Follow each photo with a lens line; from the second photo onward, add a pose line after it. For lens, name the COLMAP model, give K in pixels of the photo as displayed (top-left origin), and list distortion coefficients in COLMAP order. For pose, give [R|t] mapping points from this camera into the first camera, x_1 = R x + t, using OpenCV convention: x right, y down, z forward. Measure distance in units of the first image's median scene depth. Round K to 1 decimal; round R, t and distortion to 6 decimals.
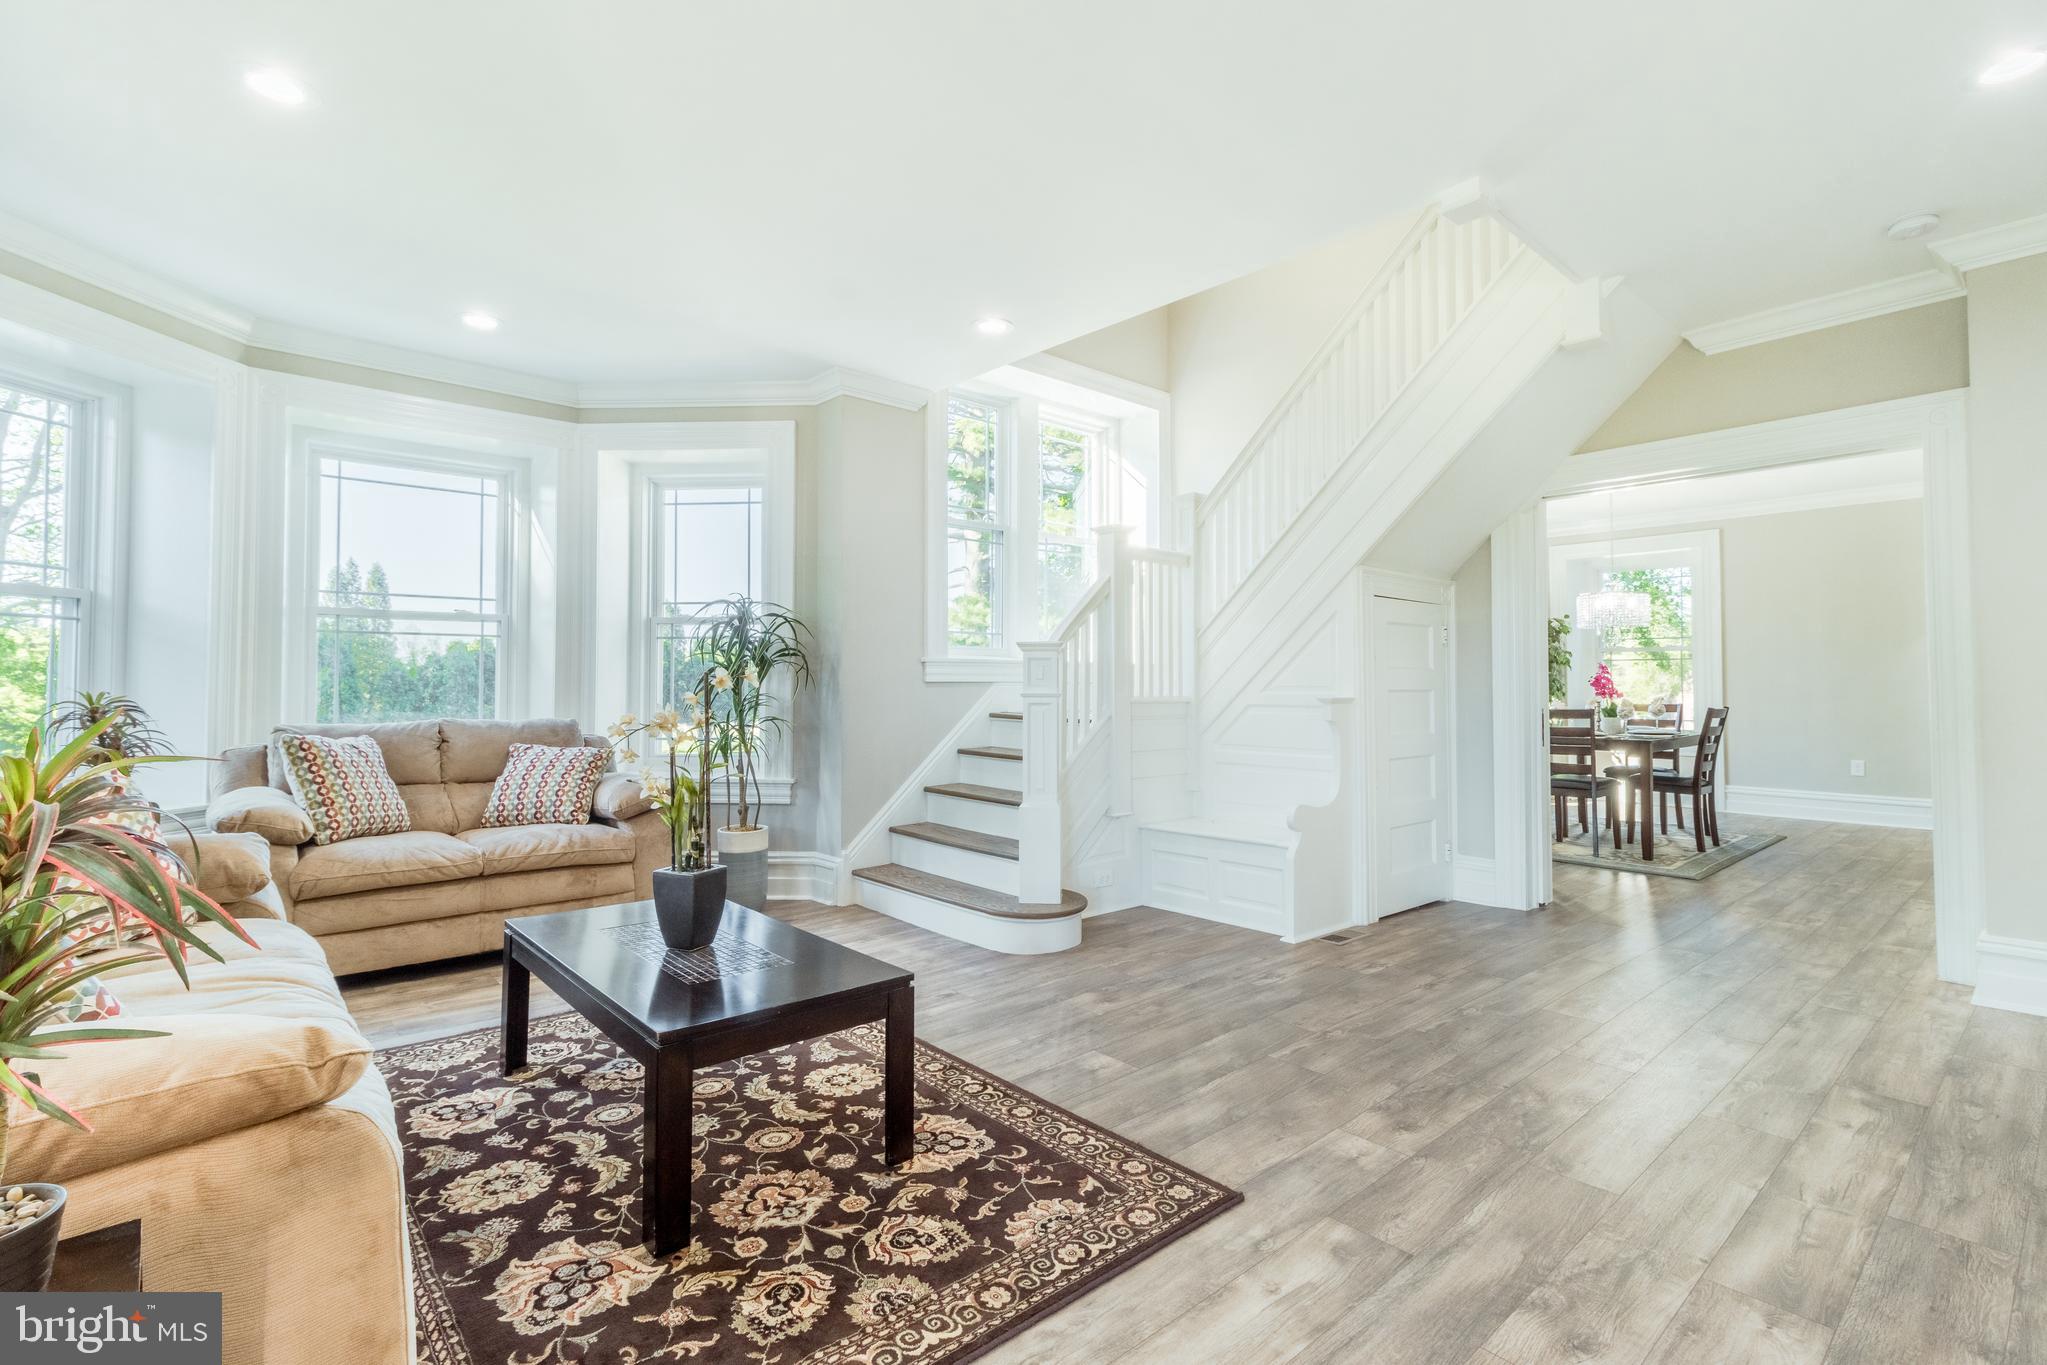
lens RADIAL K [[942.7, 0, 1023.5], [0, 942.7, 682.5], [0, 0, 1]] dist [0.006056, 0.000084]
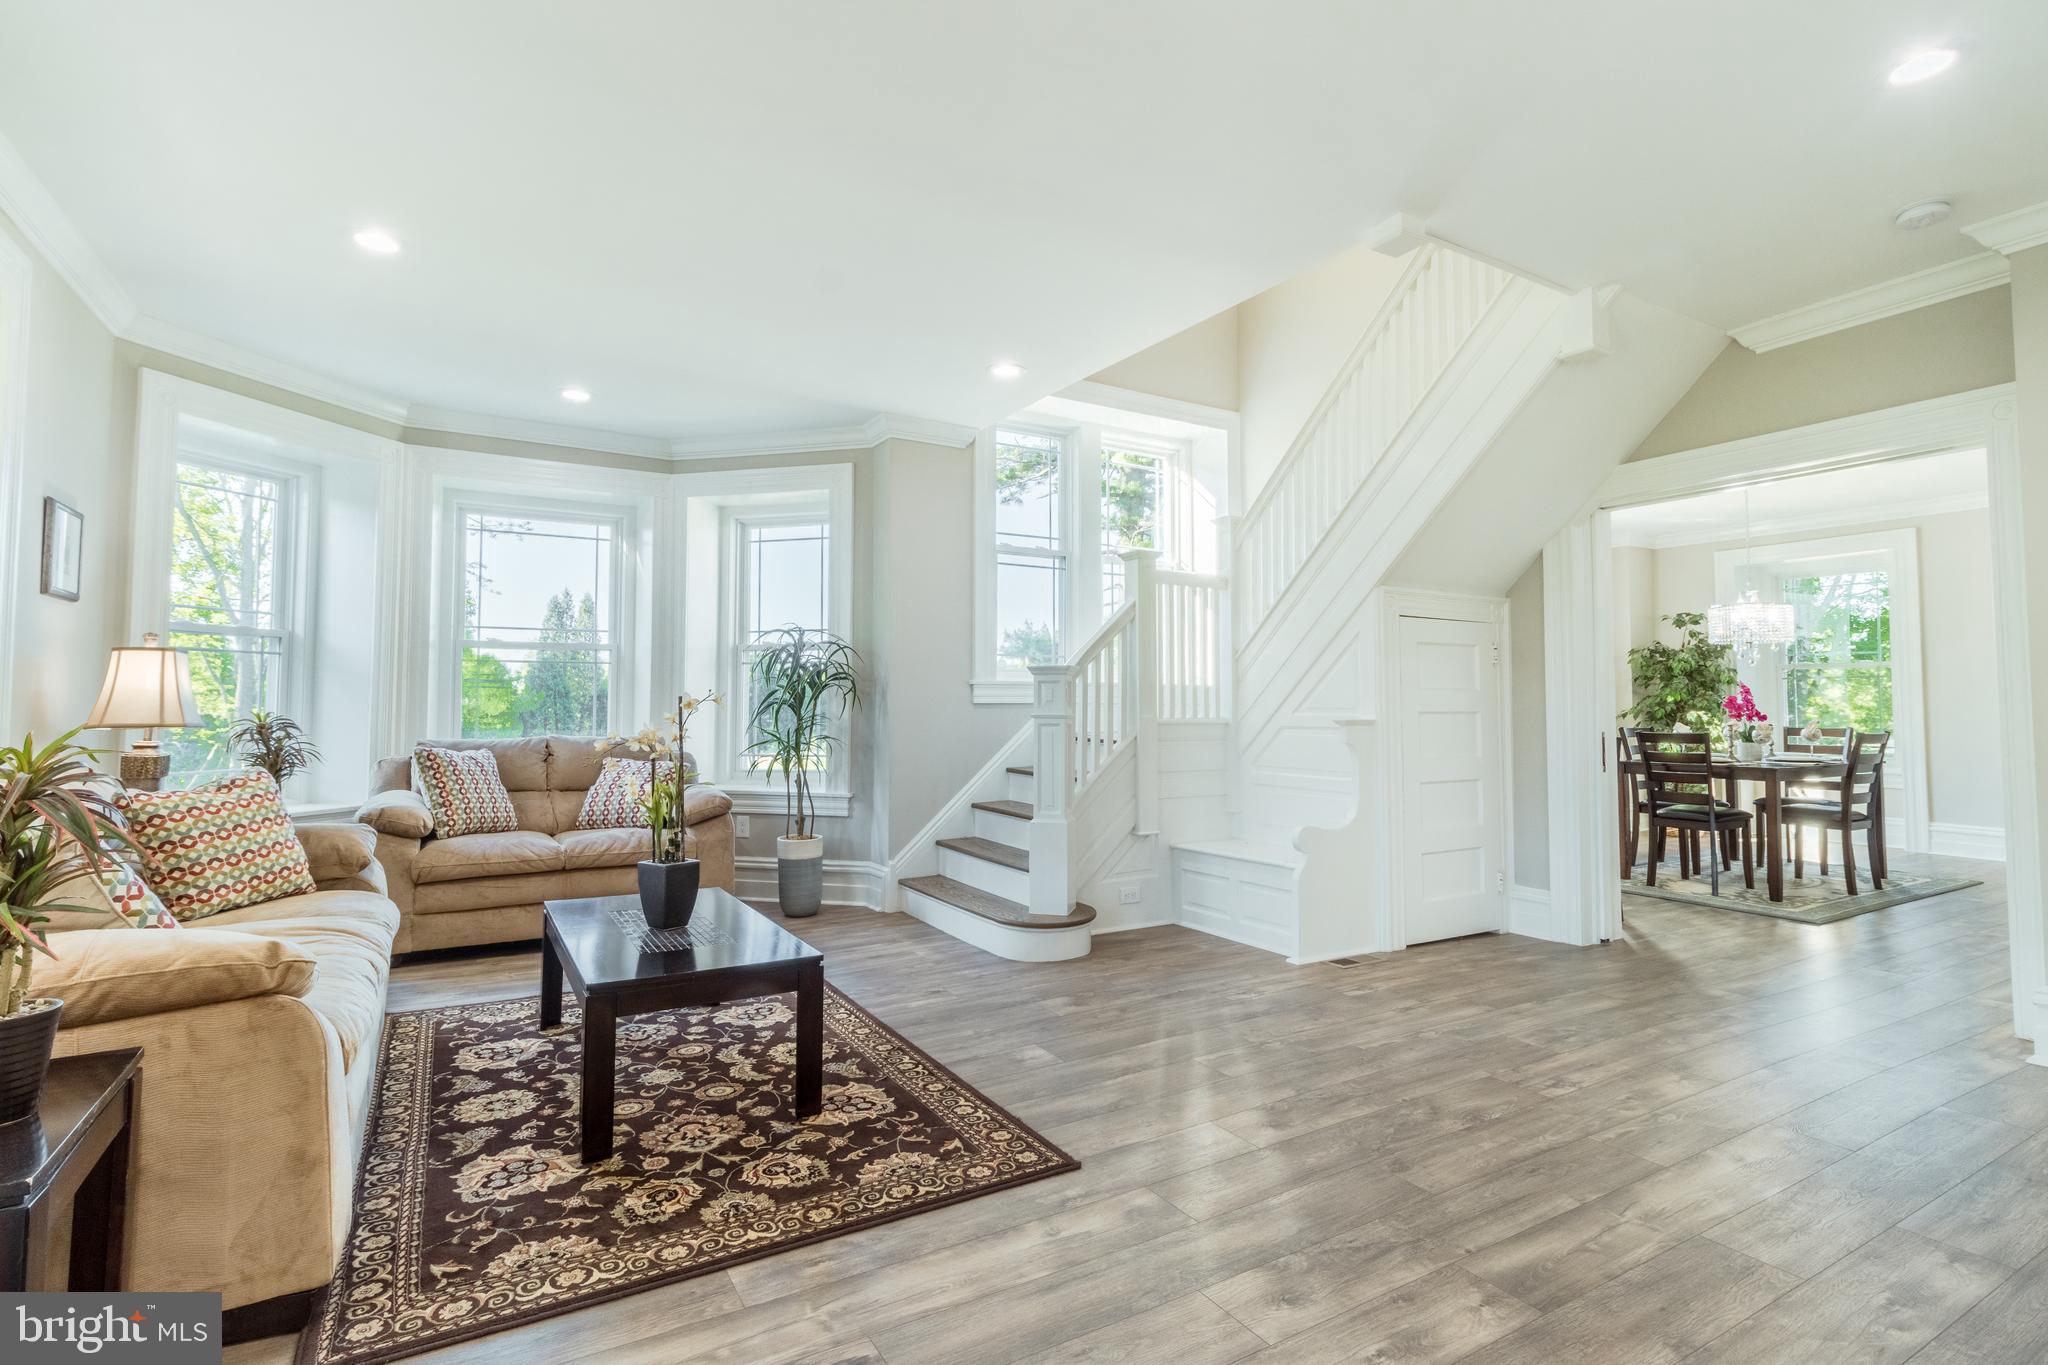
lens RADIAL K [[981.2, 0, 1024.5], [0, 981.2, 685.8], [0, 0, 1]] dist [0.004182, 0.000215]
pose [[0.982326, -0.003391, -0.187148, 0.232937], [0.000218, 0.999856, -0.016973, -0.002412], [0.187178, 0.016633, 0.982185, -0.098835]]
